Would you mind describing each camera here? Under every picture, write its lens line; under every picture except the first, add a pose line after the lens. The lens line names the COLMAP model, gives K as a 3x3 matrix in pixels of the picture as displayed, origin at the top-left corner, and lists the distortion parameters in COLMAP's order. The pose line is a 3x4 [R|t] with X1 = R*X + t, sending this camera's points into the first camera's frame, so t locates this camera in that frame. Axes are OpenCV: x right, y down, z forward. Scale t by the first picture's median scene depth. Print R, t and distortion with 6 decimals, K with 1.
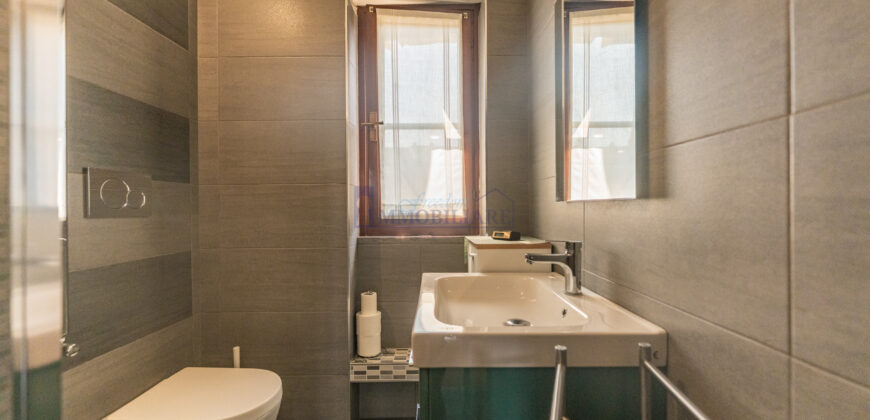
lens RADIAL K [[345.1, 0, 434.0], [0, 345.1, 211.2], [0, 0, 1]] dist [-0.006721, 0.000255]
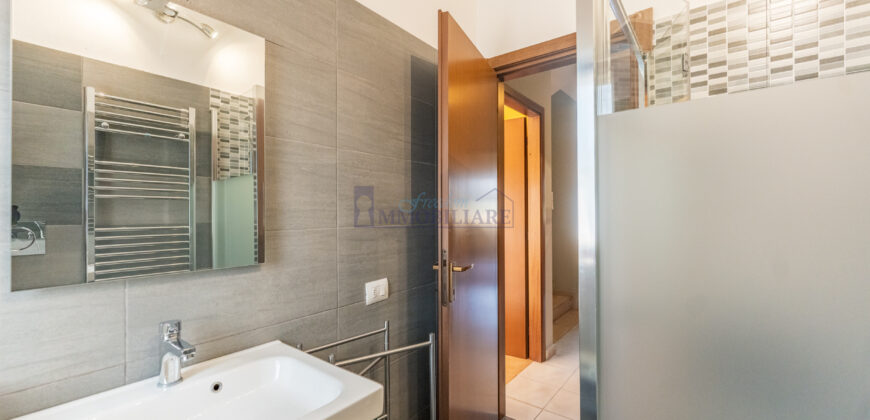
lens RADIAL K [[345.1, 0, 435.8], [0, 345.1, 211.3], [0, 0, 1]] dist [-0.006721, 0.000255]
pose [[-0.789402, 0.012323, 0.613753, -0.501353], [0.018127, 0.999830, 0.003240, -0.140252], [-0.613609, 0.013683, -0.789491, 0.950924]]
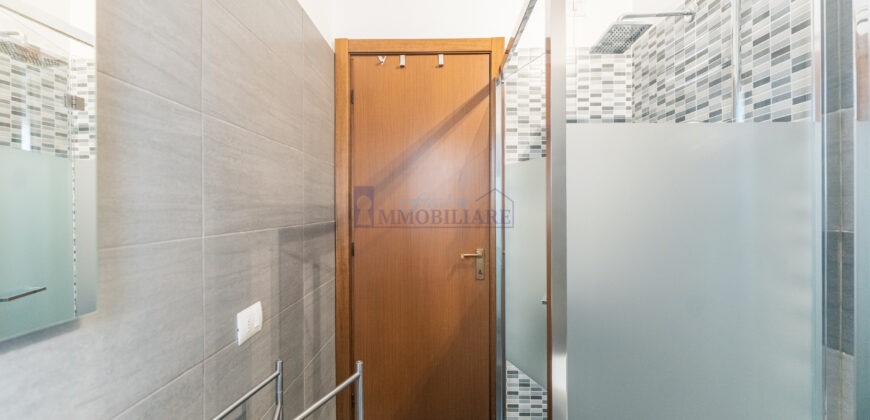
lens RADIAL K [[345.1, 0, 433.7], [0, 345.1, 208.3], [0, 0, 1]] dist [-0.006721, 0.000255]
pose [[-0.999588, 0.011478, 0.026319, -0.107293], [0.011827, 0.999844, 0.013148, -0.150405], [-0.026164, 0.013454, -0.999567, 0.967975]]
